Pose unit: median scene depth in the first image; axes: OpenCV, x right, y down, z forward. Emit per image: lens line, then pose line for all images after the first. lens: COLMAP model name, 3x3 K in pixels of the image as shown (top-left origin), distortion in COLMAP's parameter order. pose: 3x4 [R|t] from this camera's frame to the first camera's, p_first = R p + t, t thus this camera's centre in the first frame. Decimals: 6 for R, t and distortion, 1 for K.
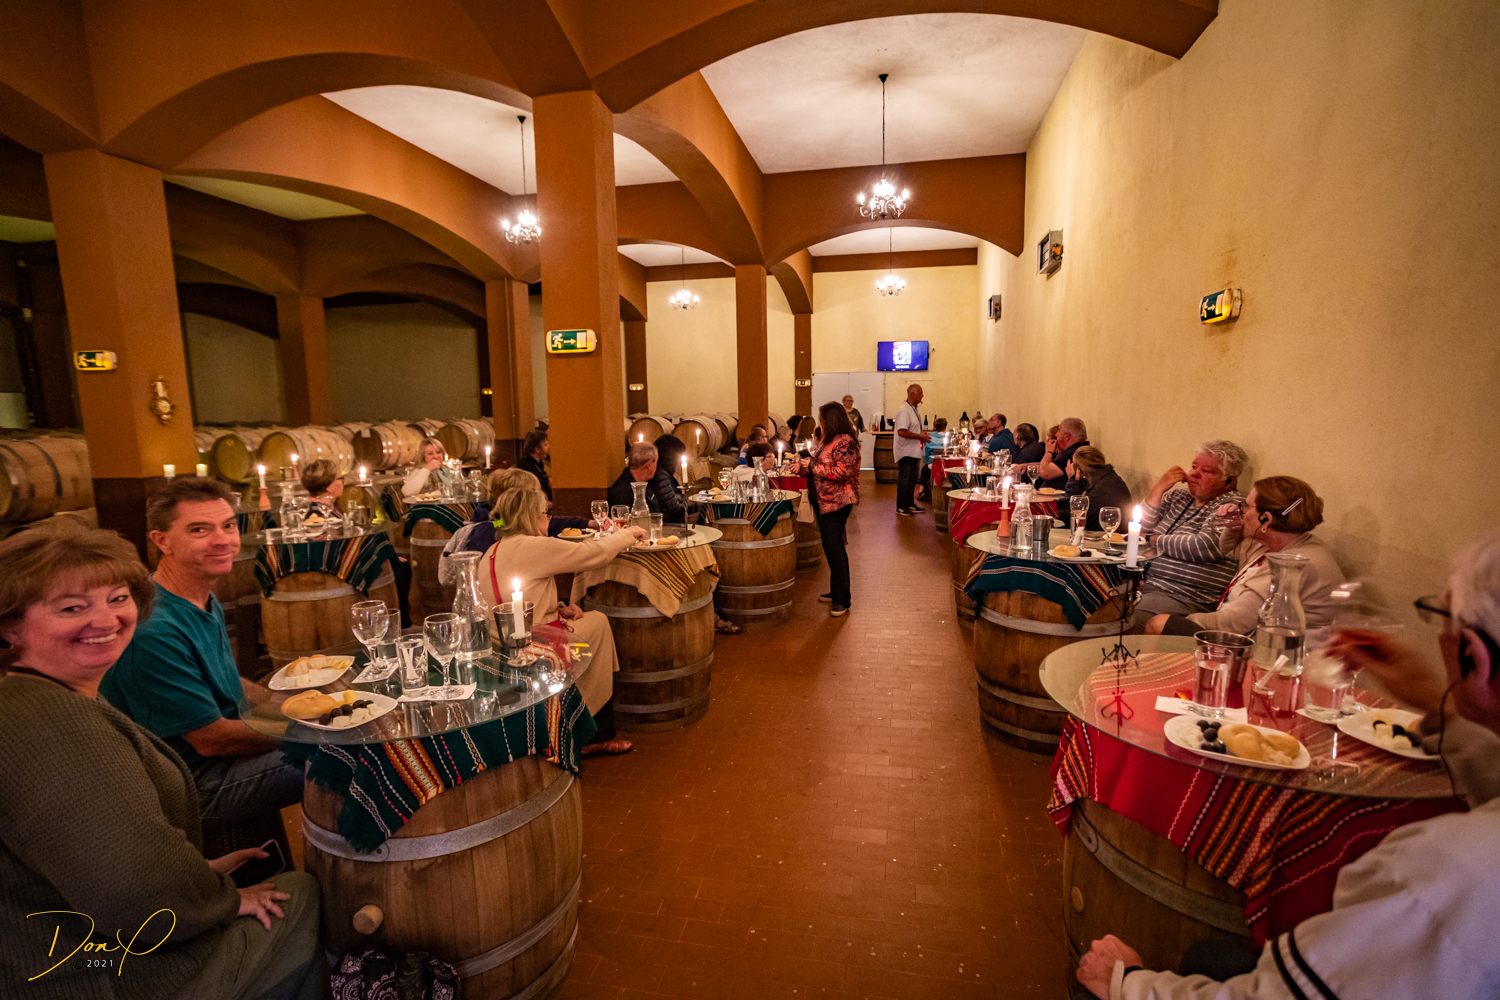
lens RADIAL K [[713.8, 0, 750.0], [0, 713.8, 500.0], [0, 0, 1]] dist [-0.042848, 0.025068]
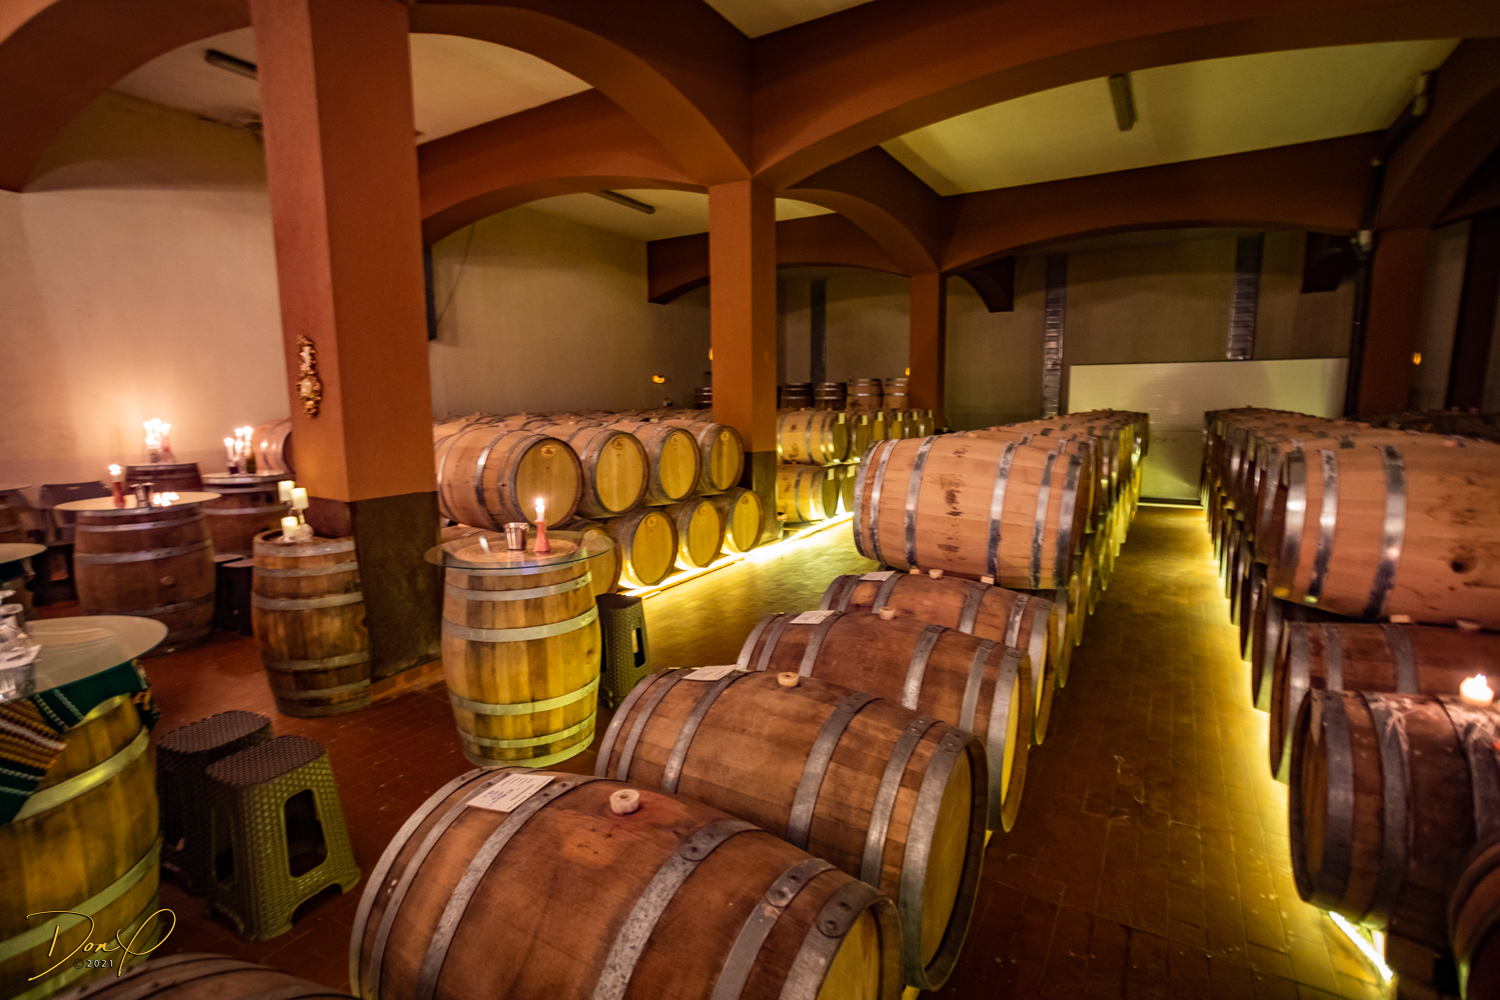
lens RADIAL K [[713.8, 0, 750.0], [0, 713.8, 500.0], [0, 0, 1]] dist [-0.042848, 0.025068]
pose [[-0.343970, 0.151526, -0.926674, -0.124770], [-0.112007, 0.973226, 0.200714, -0.068244], [0.932276, 0.172833, -0.317788, 0.535093]]
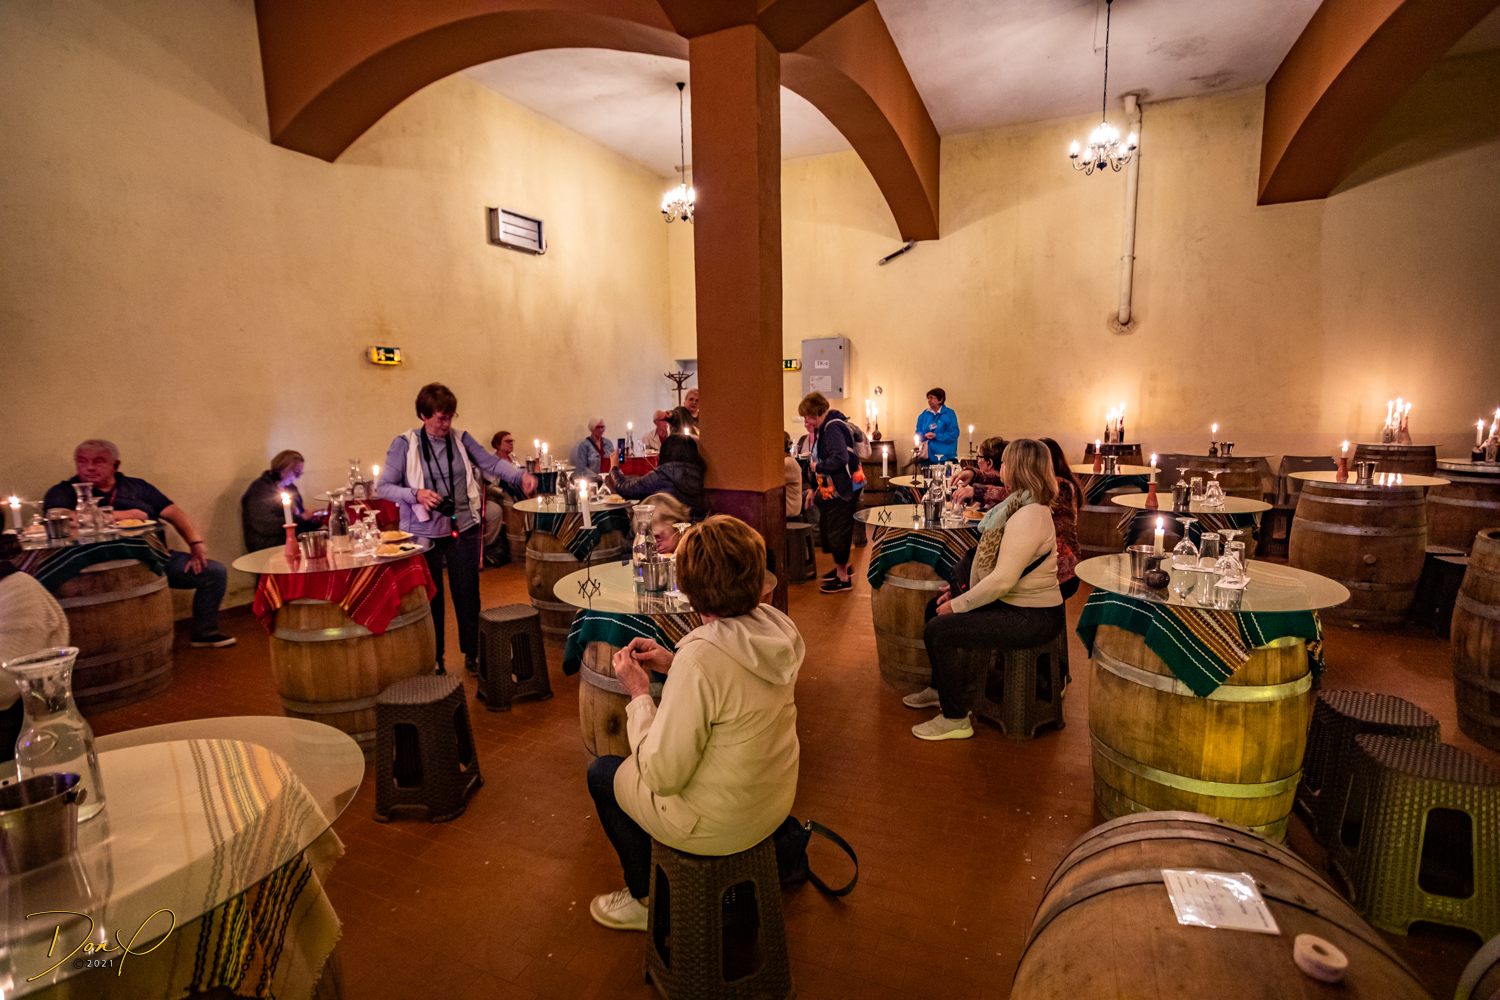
lens RADIAL K [[713.8, 0, 750.0], [0, 713.8, 500.0], [0, 0, 1]] dist [-0.042848, 0.025068]
pose [[-0.973965, 0.007873, 0.226561, -0.122811], [0.069649, 0.961452, 0.266006, -0.068956], [-0.215733, 0.274860, -0.936969, 0.540611]]
